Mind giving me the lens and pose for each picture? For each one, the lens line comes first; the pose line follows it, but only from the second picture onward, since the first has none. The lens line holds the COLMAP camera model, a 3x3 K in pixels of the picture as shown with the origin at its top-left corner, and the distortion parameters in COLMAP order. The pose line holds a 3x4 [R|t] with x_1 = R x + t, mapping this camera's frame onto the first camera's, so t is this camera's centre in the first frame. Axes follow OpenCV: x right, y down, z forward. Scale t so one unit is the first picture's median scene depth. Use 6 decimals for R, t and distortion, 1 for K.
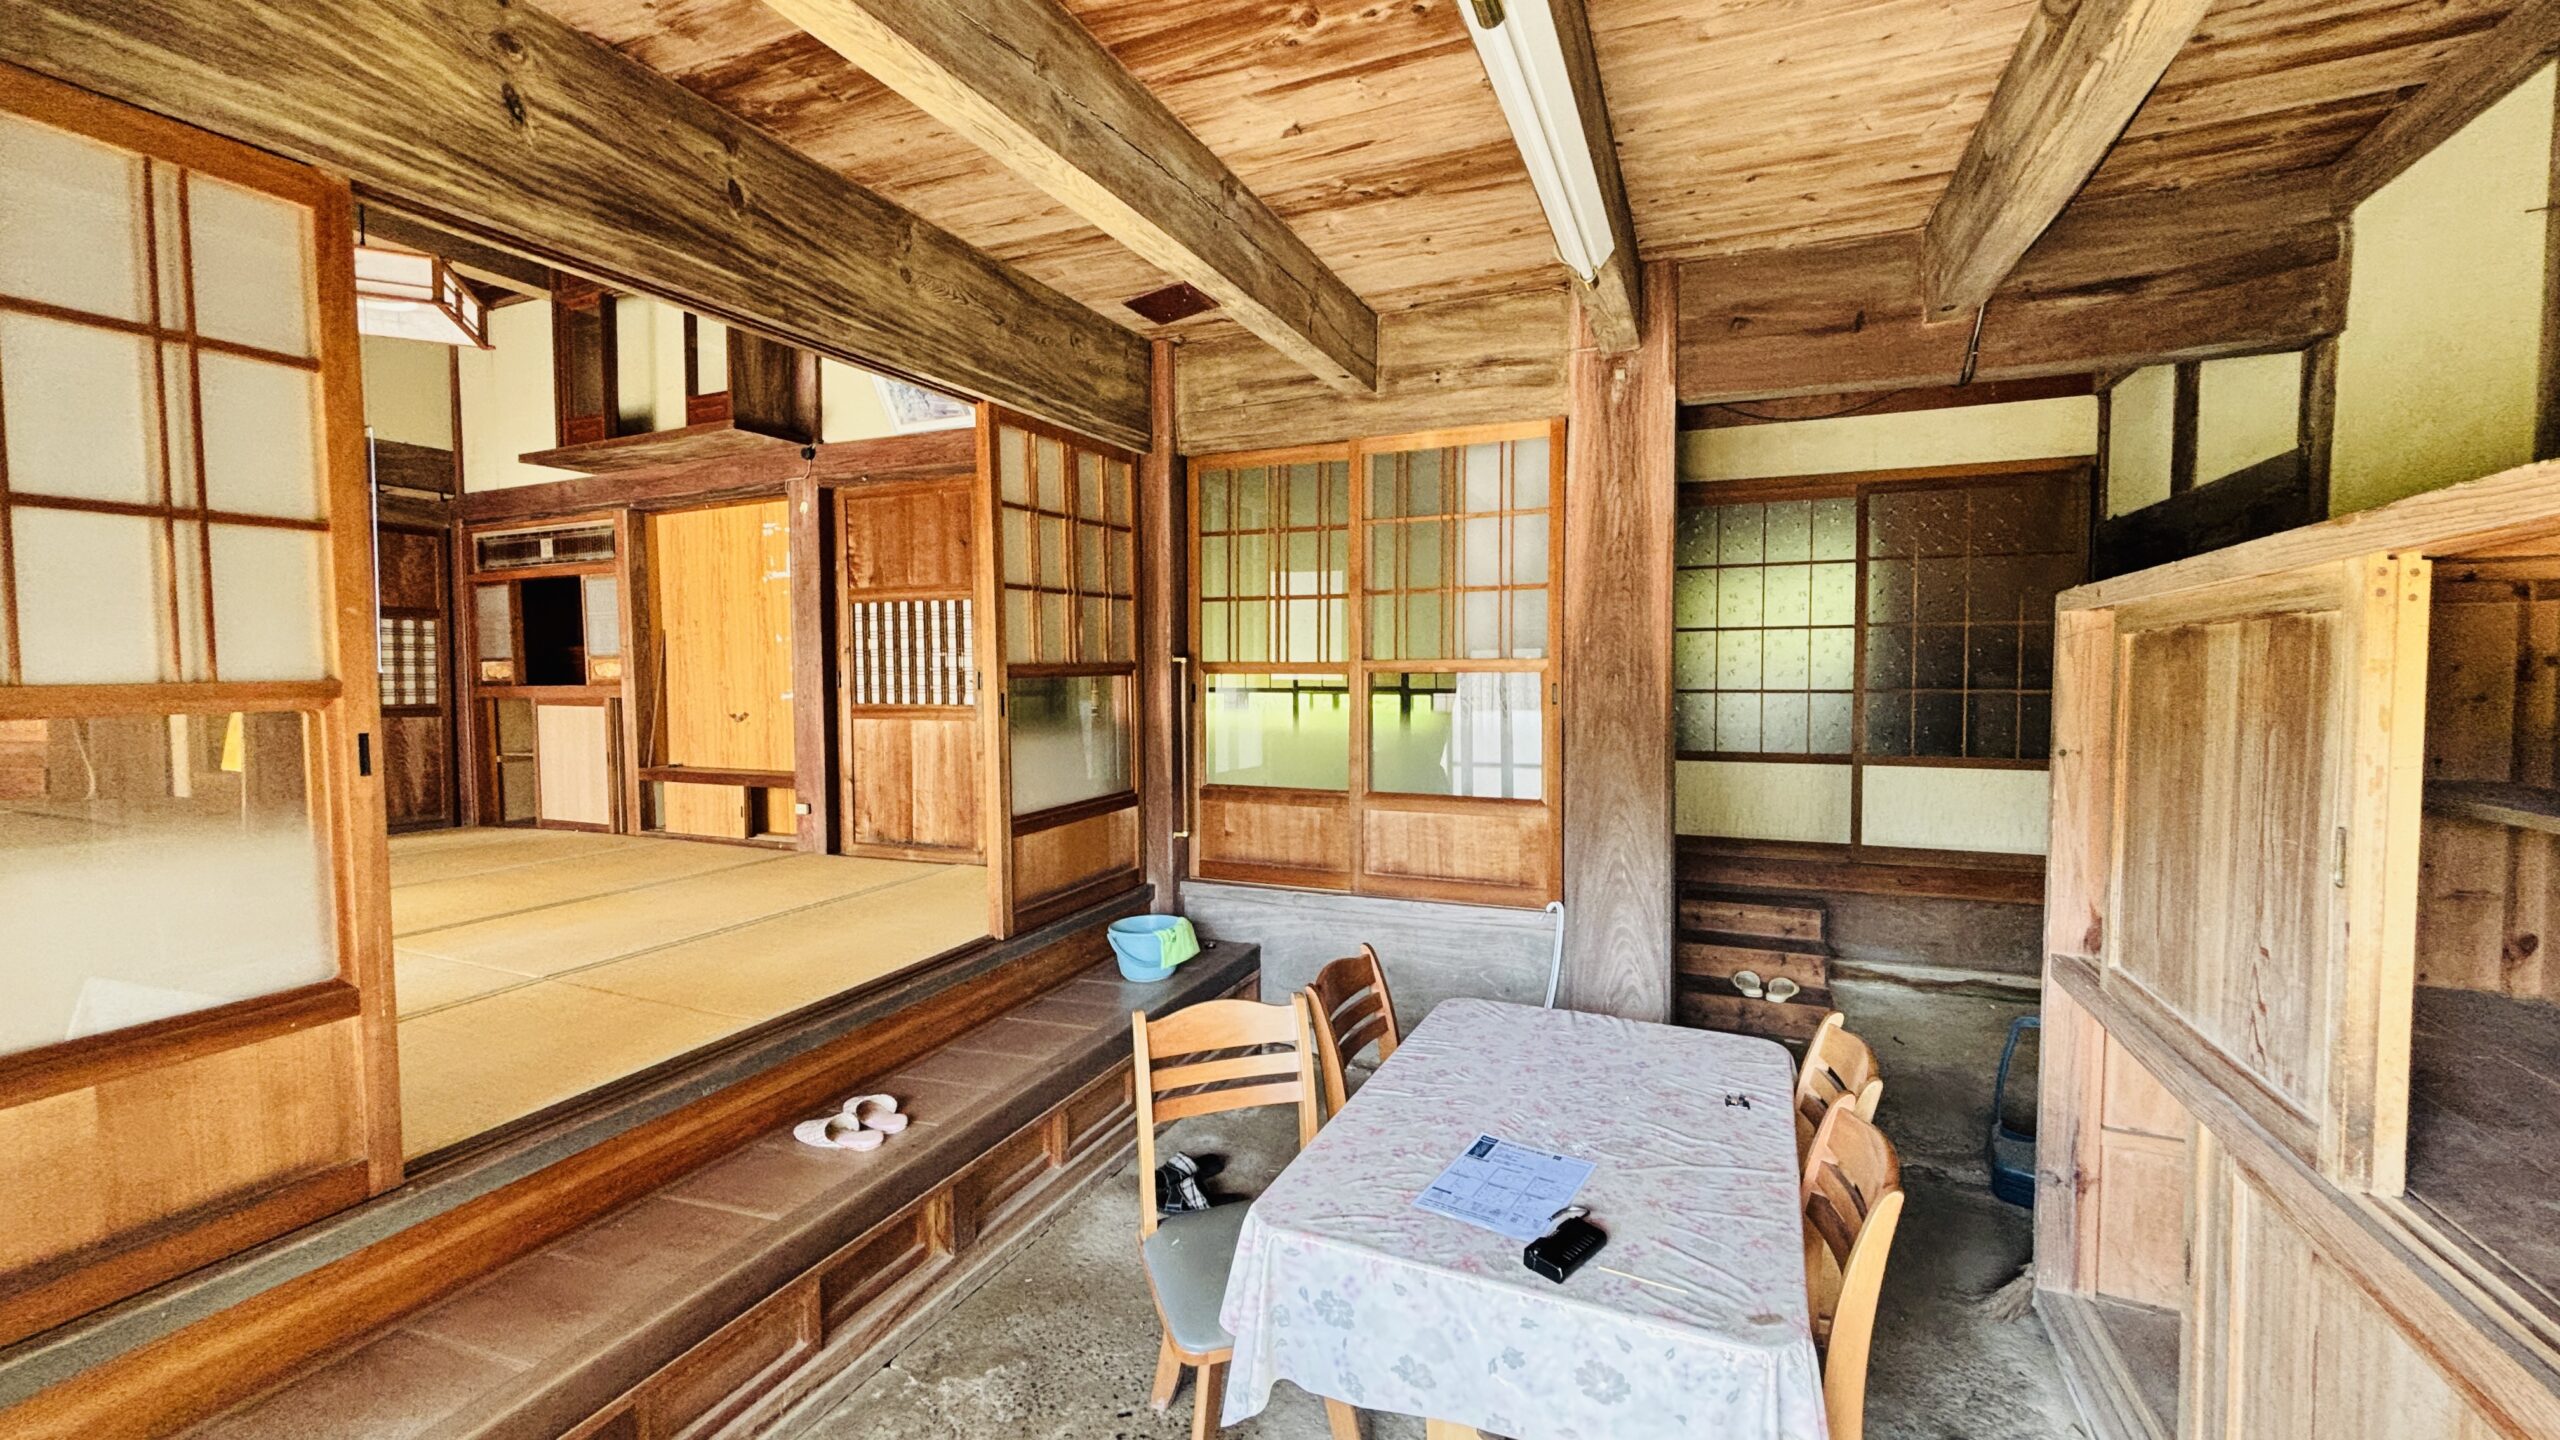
lens RADIAL K [[1025.4, 0, 1280.0], [0, 1025.4, 713.6], [0, 0, 1]] dist [0.000441, 0.000651]
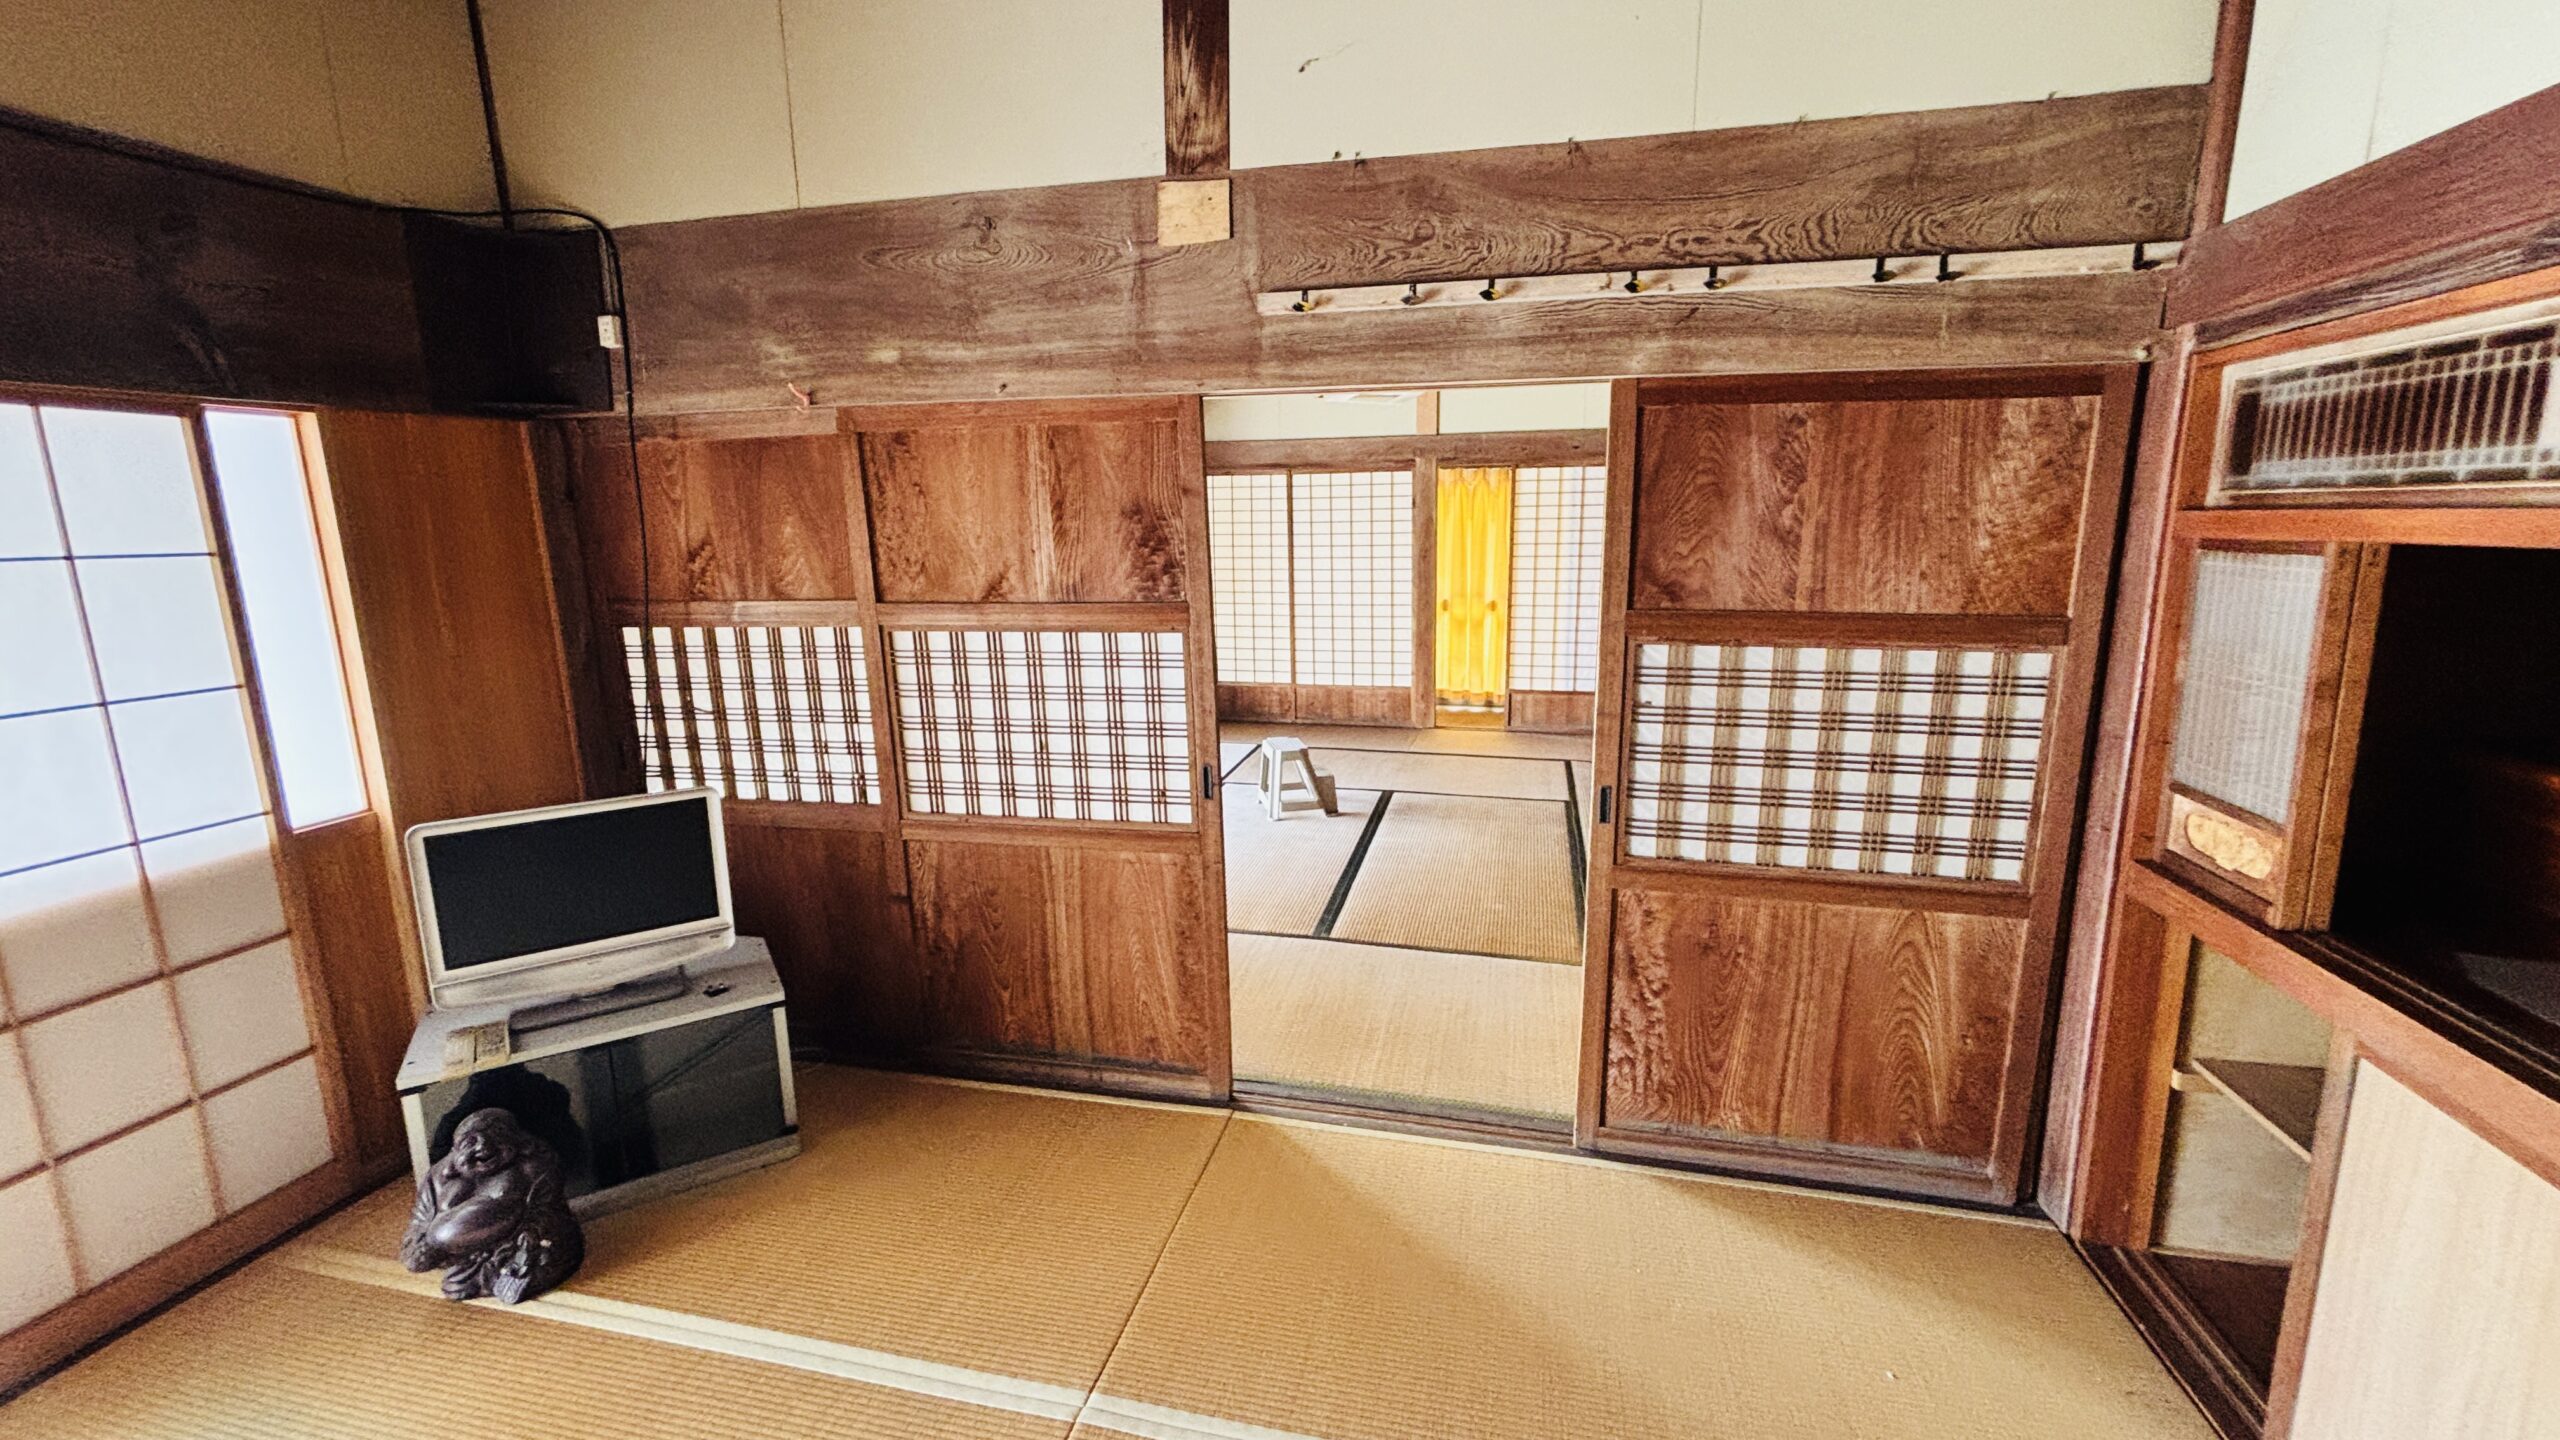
lens RADIAL K [[1025.4, 0, 1288.4], [0, 1025.4, 704.2], [0, 0, 1]] dist [0.000441, 0.000651]
pose [[0.173848, 0.186218, -0.967005, -0.541125], [-0.029752, 0.982503, 0.183854, -0.129217], [0.984323, -0.003193, 0.176347, 0.696590]]
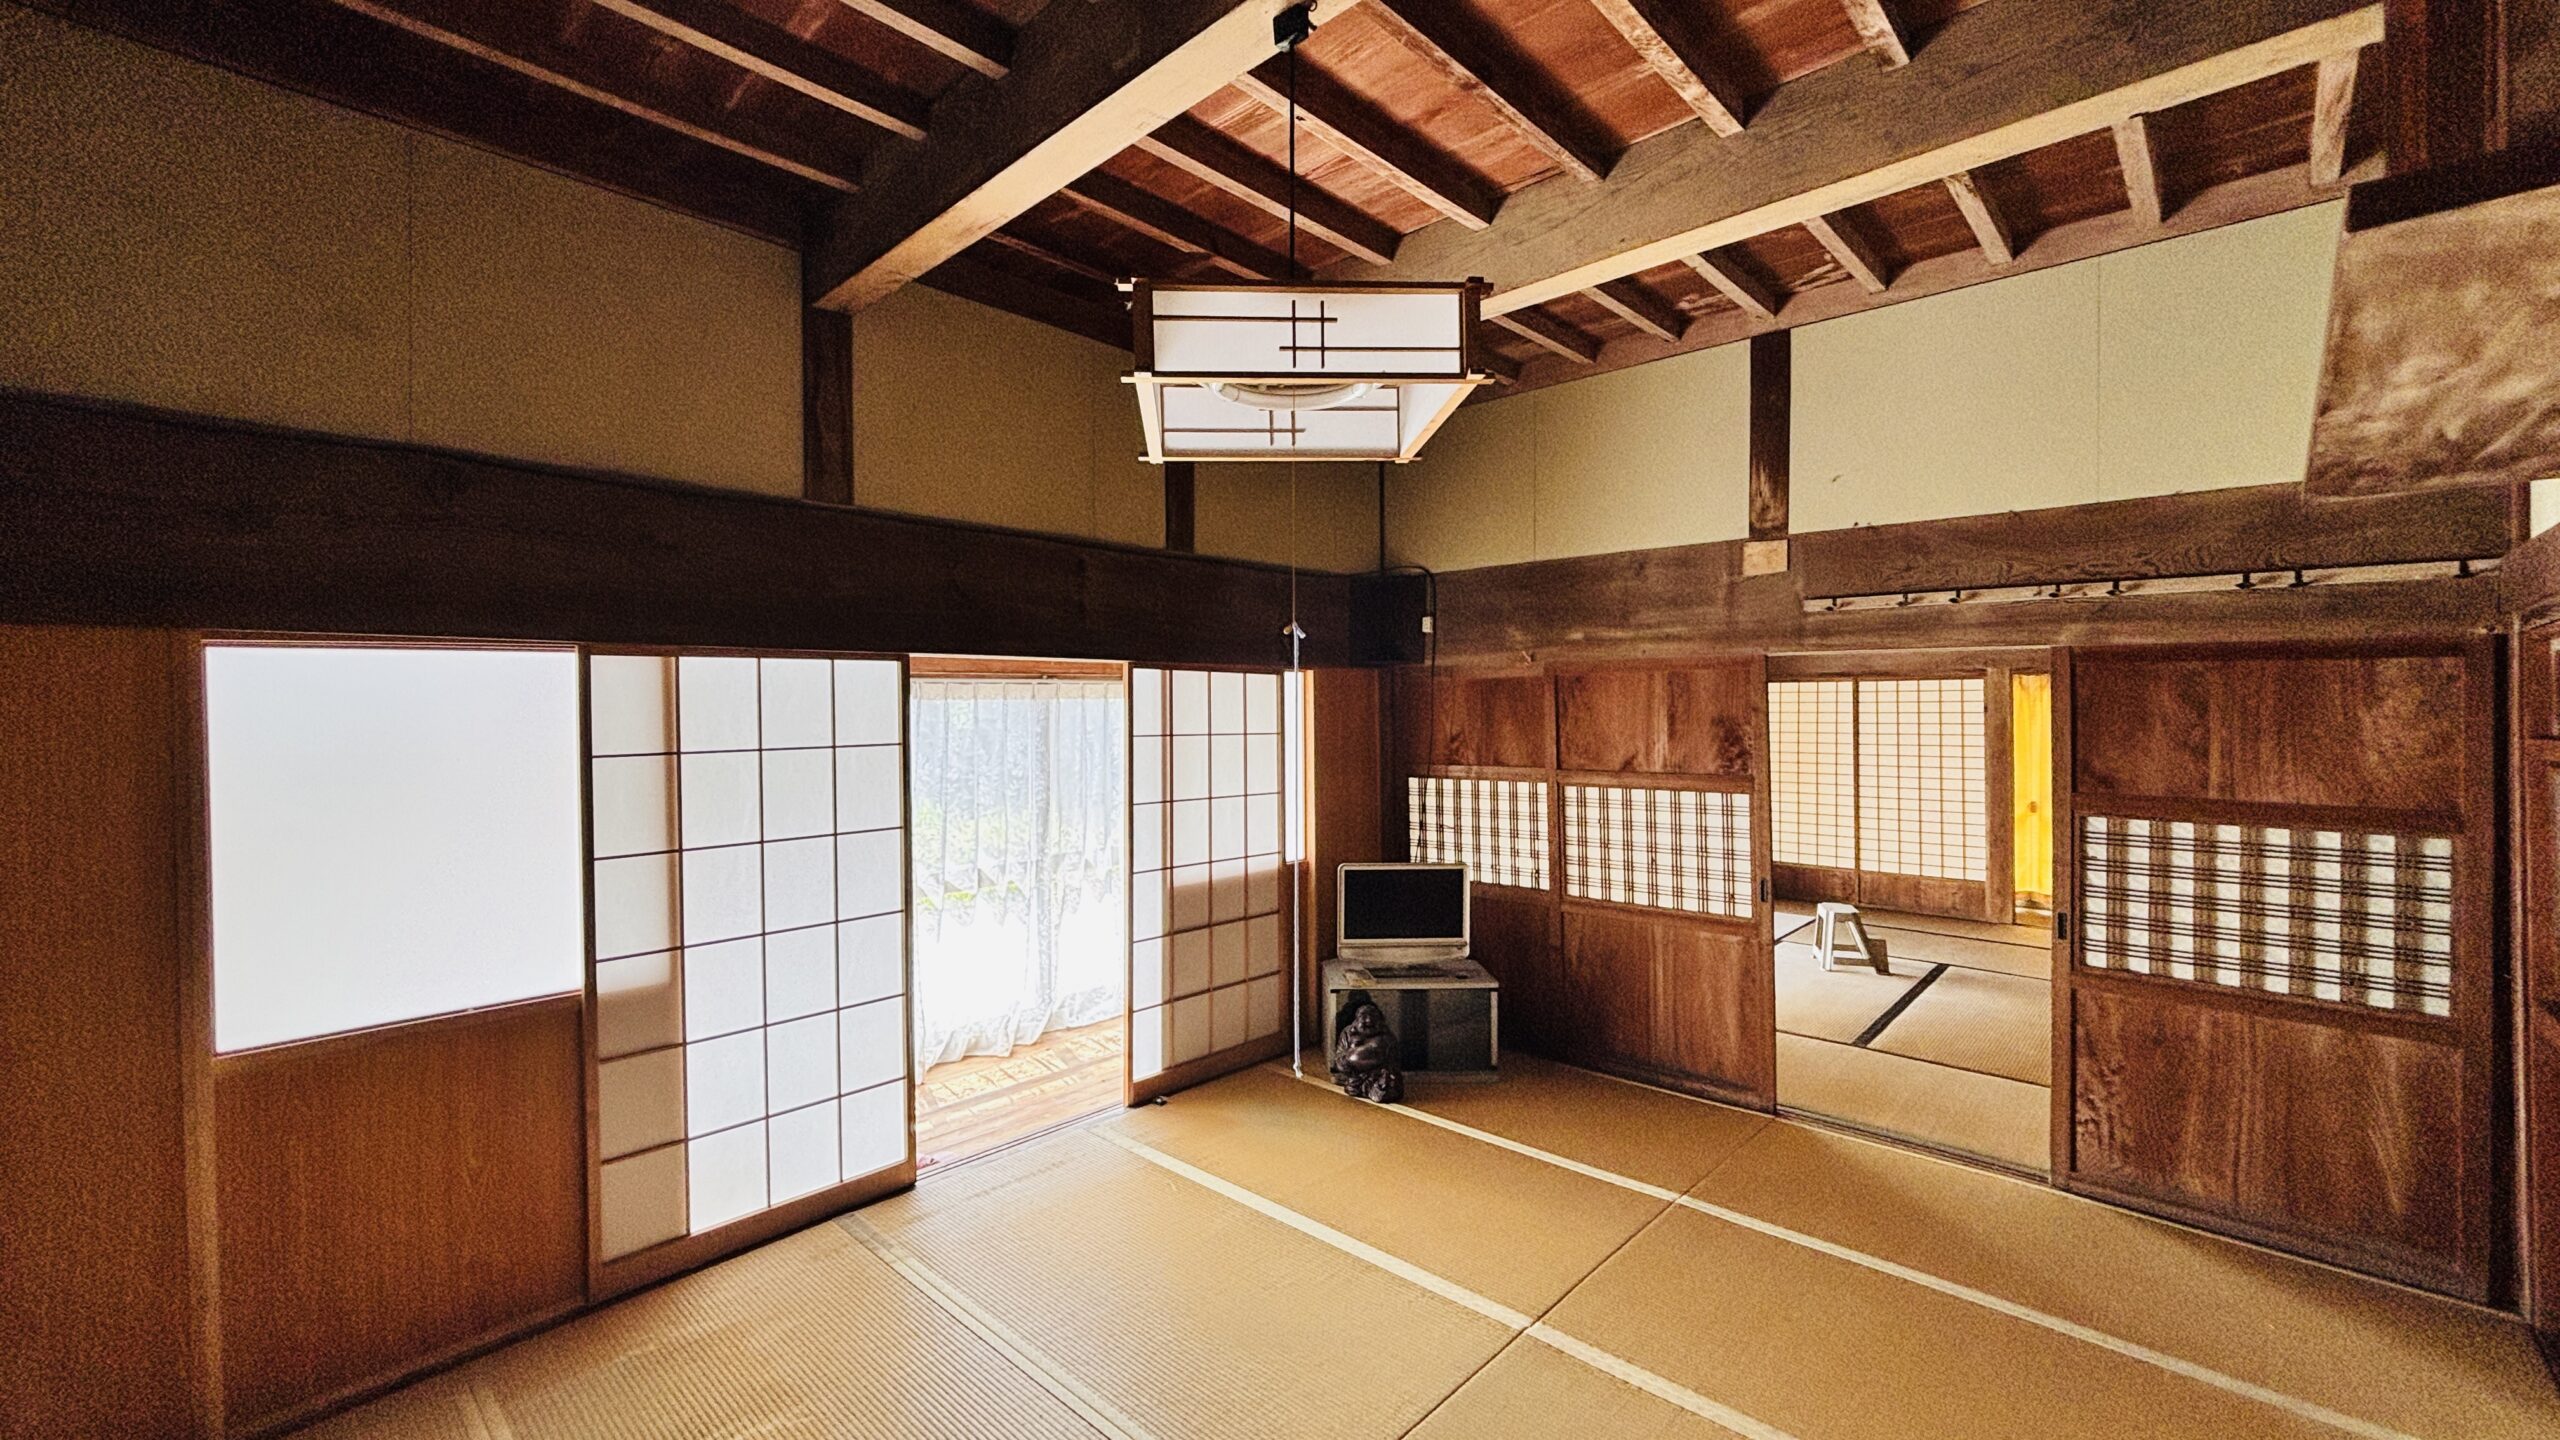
lens RADIAL K [[1025.4, 0, 1280.6], [0, 1025.4, 709.4], [0, 0, 1]] dist [0.000441, 0.000651]
pose [[-0.347912, 0.010069, -0.937473, -0.212962], [-0.035055, 0.999103, 0.023741, -0.141831], [0.936871, 0.041122, -0.347248, 0.670606]]
